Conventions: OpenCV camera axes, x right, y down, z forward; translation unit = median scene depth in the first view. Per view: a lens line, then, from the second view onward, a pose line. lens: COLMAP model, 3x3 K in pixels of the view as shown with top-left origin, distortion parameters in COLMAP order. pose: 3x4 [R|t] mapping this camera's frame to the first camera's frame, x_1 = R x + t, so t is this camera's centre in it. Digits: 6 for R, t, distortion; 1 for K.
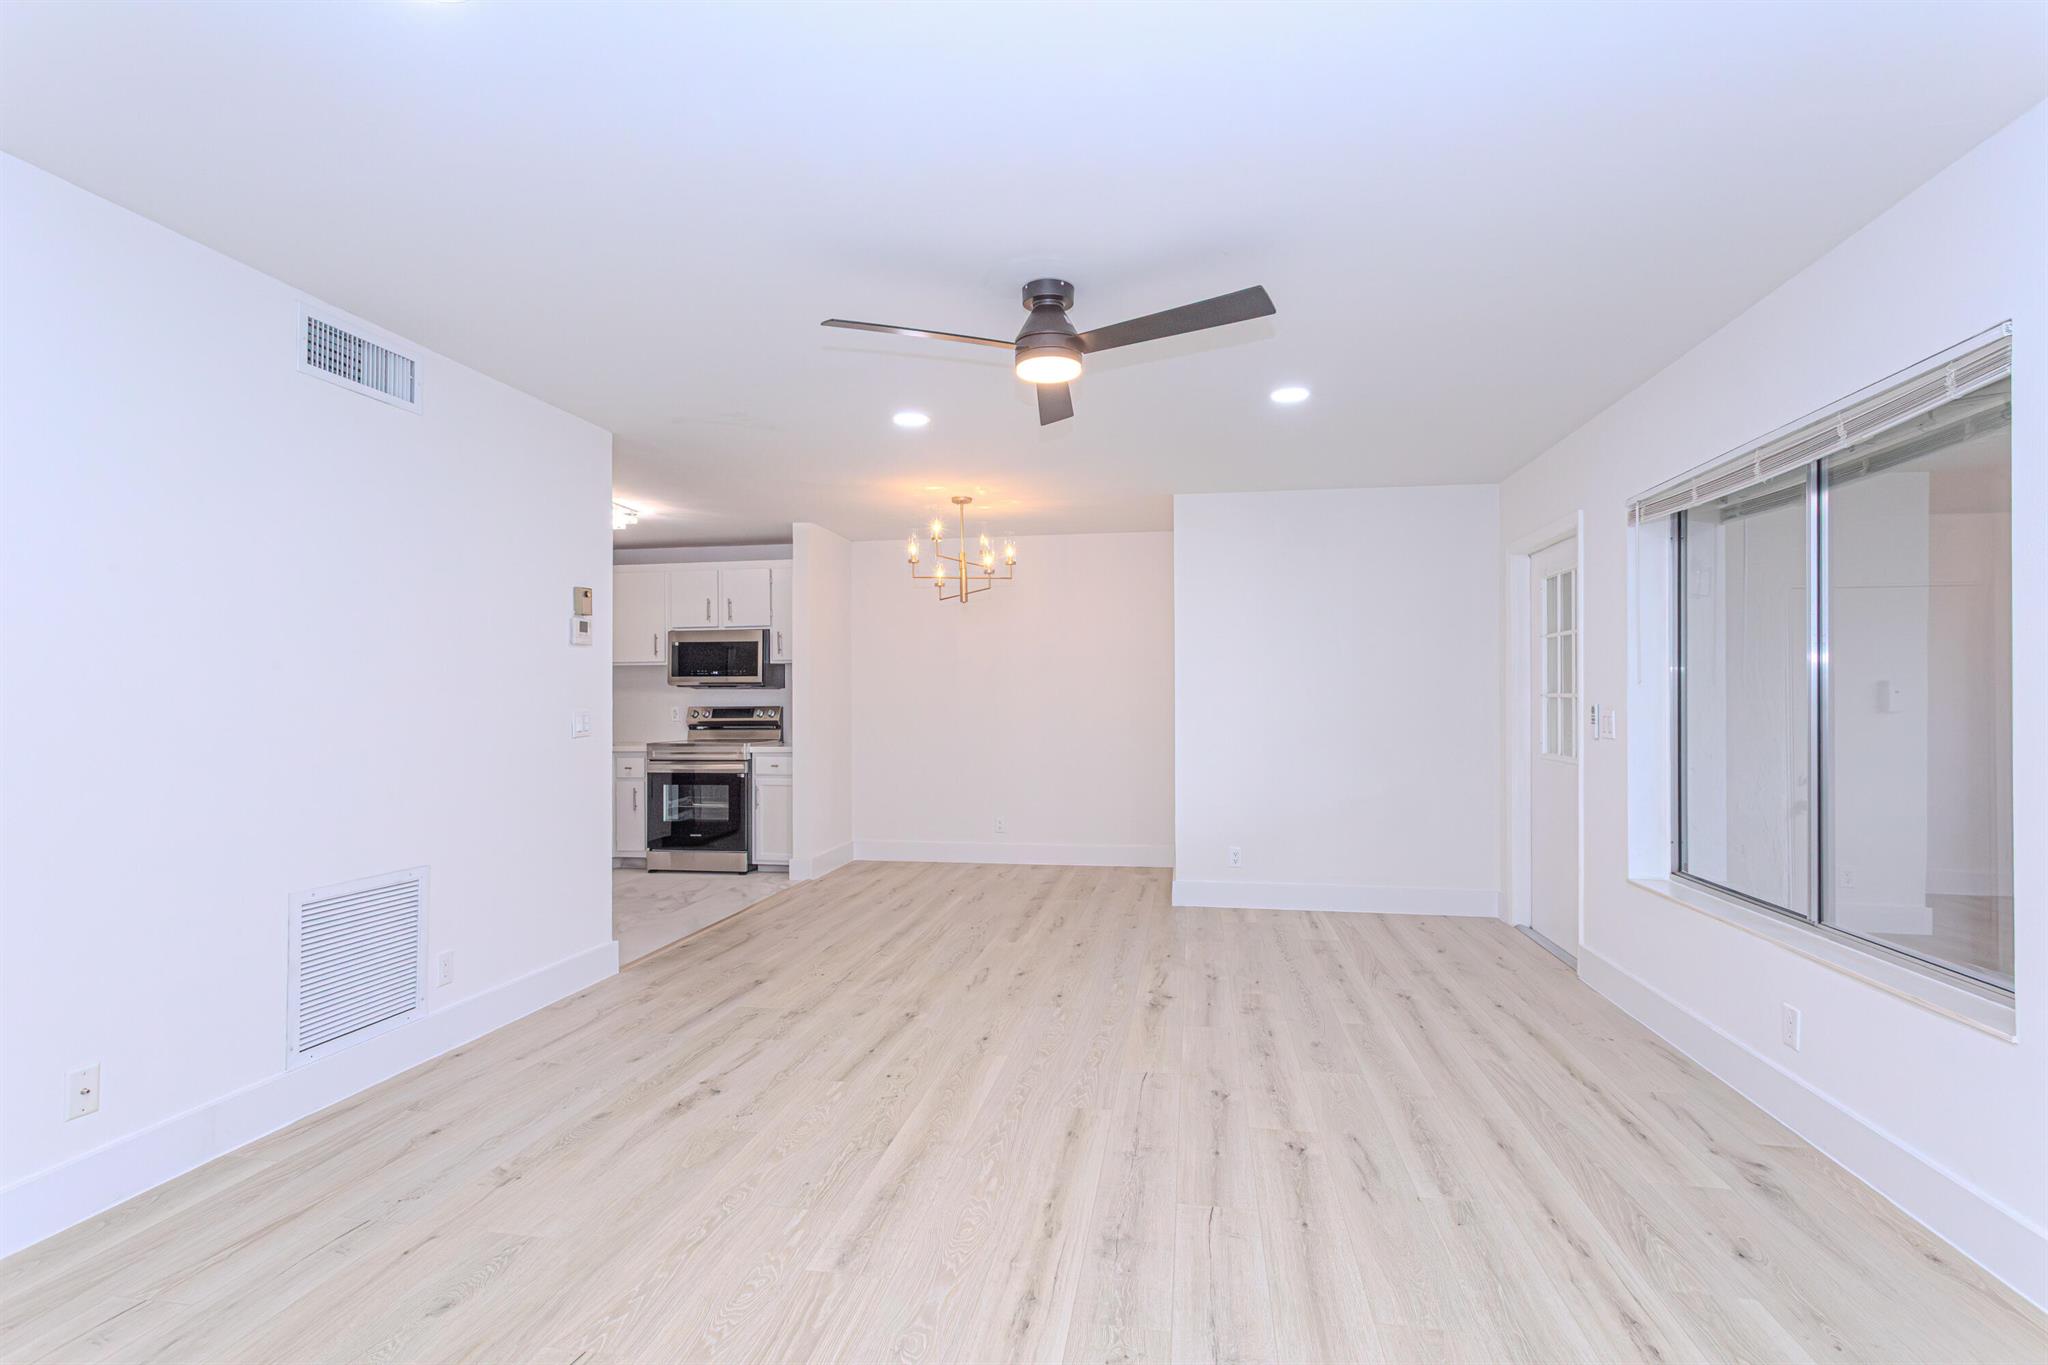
lens RADIAL K [[968.9, 0, 1024.0], [0, 968.9, 687.8], [0, 0, 1]] dist [0.002024, -0.000060]
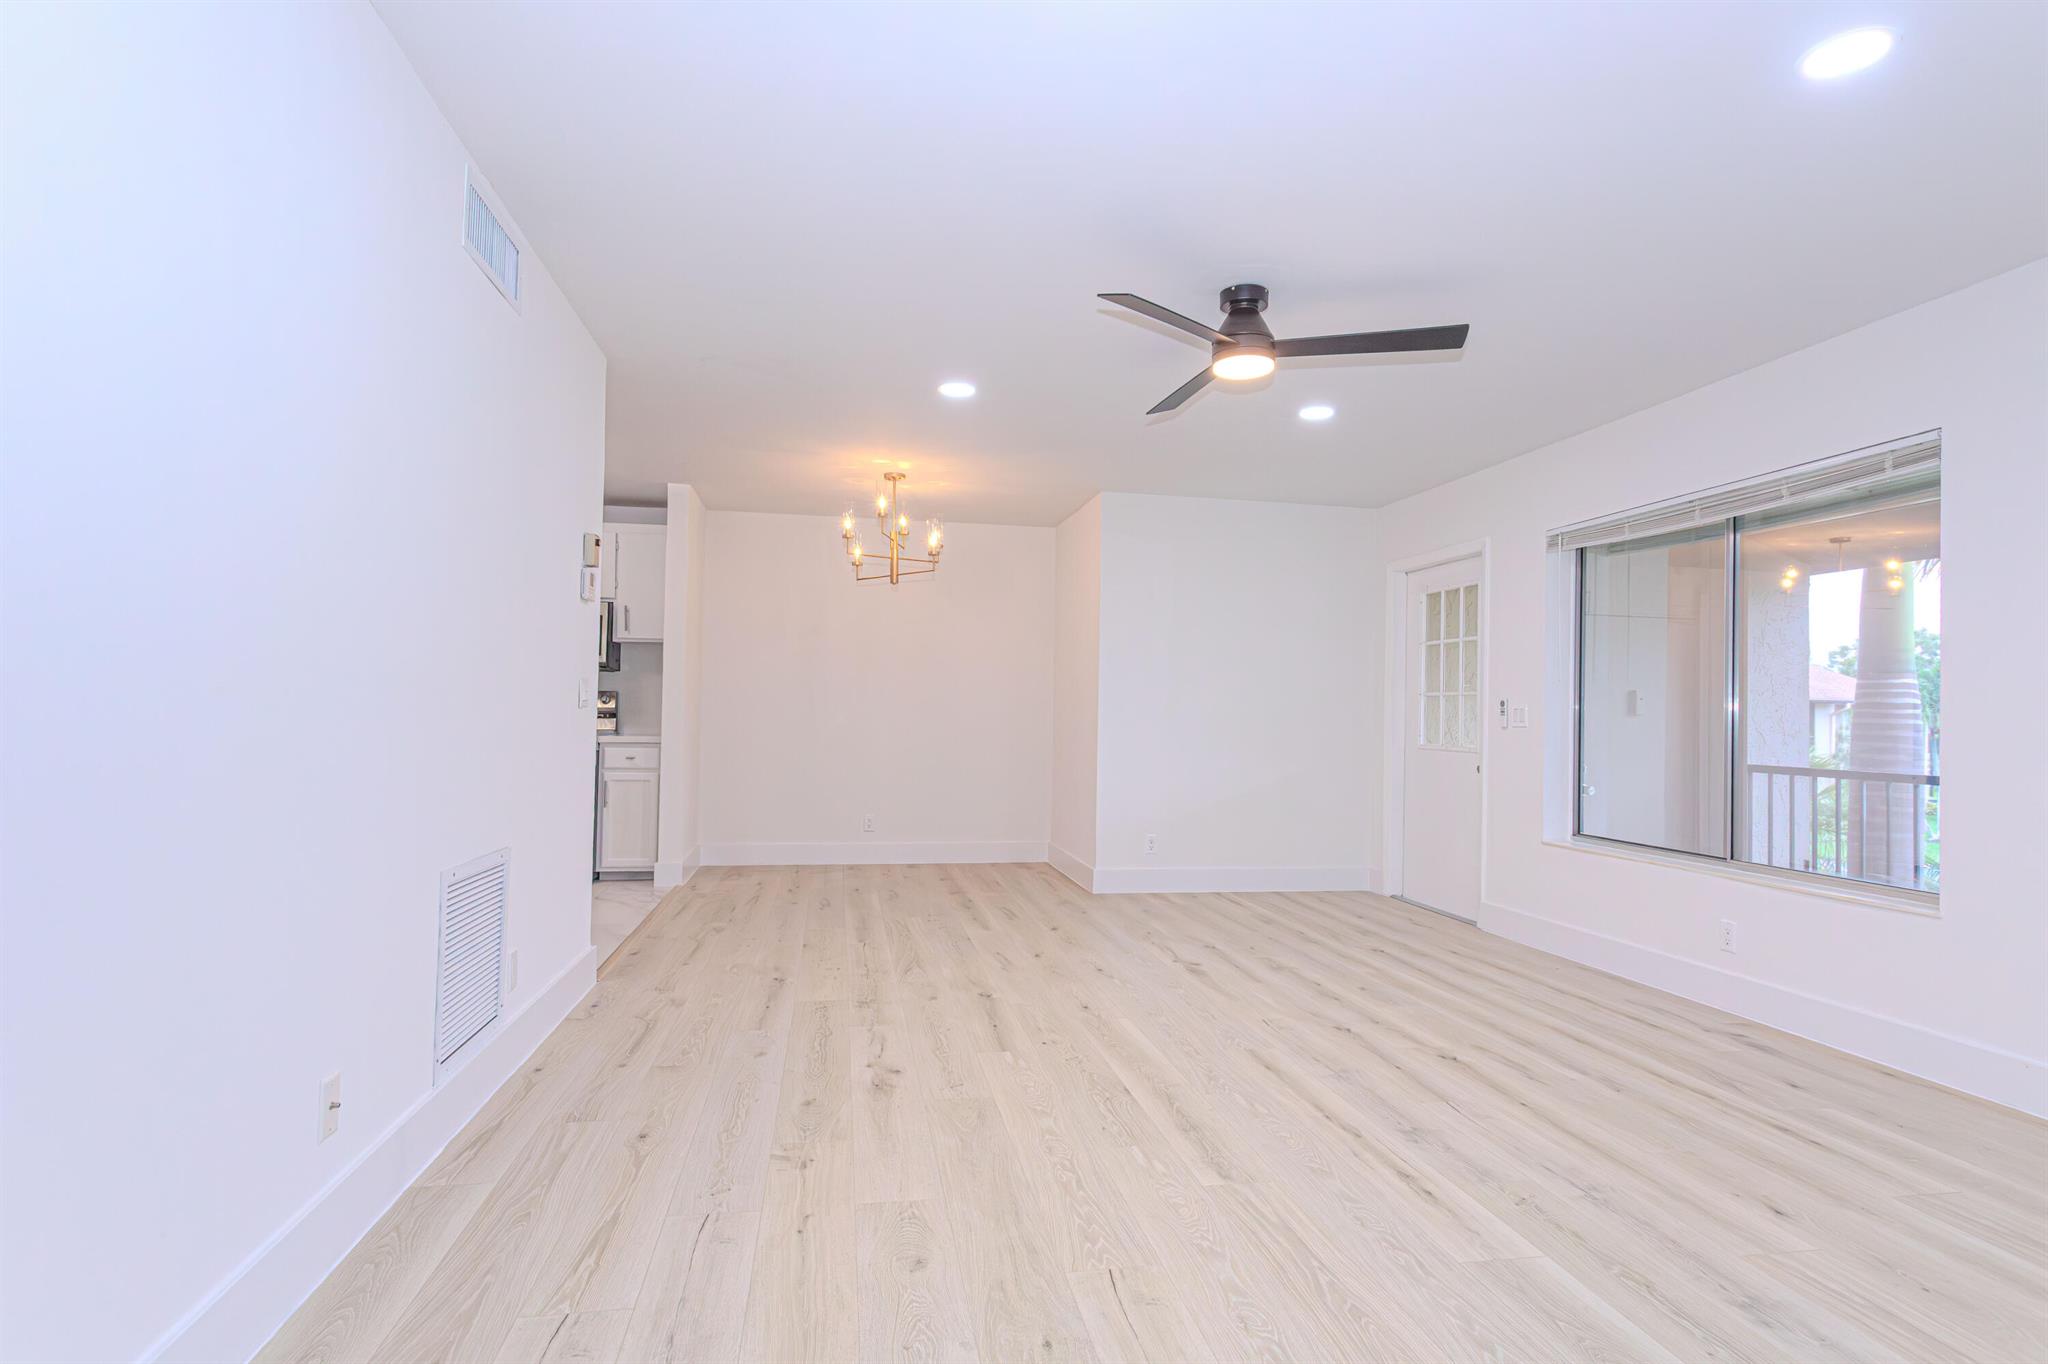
lens RADIAL K [[1036.4, 0, 1025.8], [0, 1036.4, 681.2], [0, 0, 1]] dist [-0.000490, 0.001458]
pose [[0.939648, 0.030836, 0.340751, -0.496929], [-0.024729, 0.999447, -0.022251, 0.047199], [-0.341249, 0.012482, 0.939890, -0.005334]]
